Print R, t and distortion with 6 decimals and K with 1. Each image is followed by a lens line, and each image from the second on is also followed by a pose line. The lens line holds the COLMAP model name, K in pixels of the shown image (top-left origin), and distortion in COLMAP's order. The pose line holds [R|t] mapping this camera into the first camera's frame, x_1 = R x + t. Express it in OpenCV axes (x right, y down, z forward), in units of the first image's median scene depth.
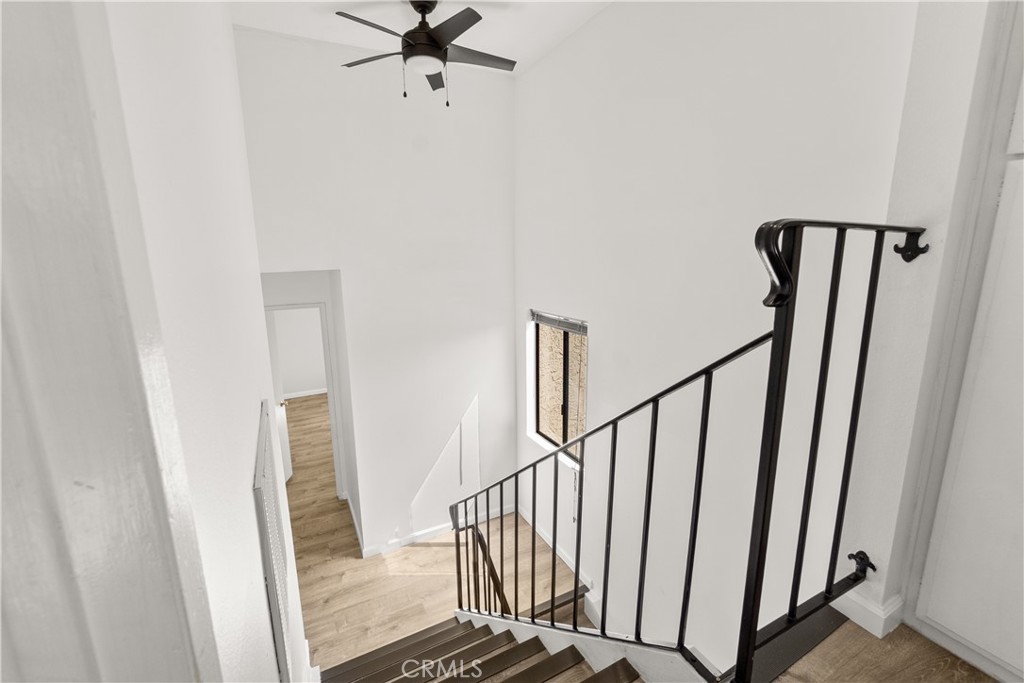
lens RADIAL K [[442.8, 0, 513.8], [0, 442.8, 340.9], [0, 0, 1]] dist [-0.001344, -0.000115]
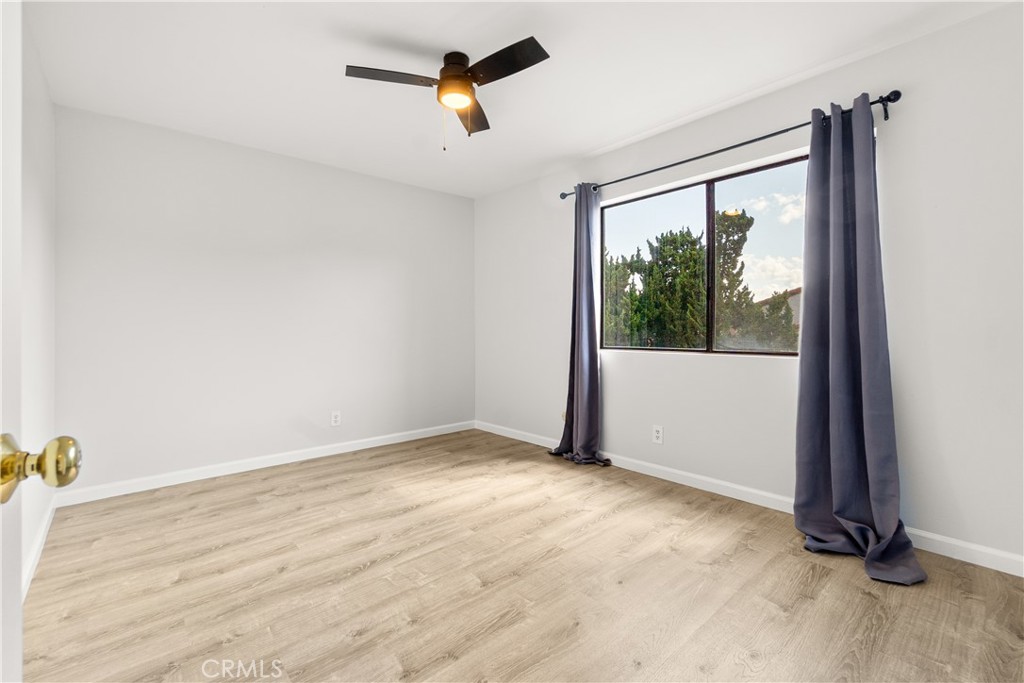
lens RADIAL K [[442.8, 0, 511.0], [0, 442.8, 336.6], [0, 0, 1]] dist [-0.001344, -0.000115]
pose [[0.968178, 0.007391, 0.250152, -0.353316], [0.043268, 0.979567, -0.196407, 0.103306], [-0.246492, 0.200981, 0.948076, 0.633395]]
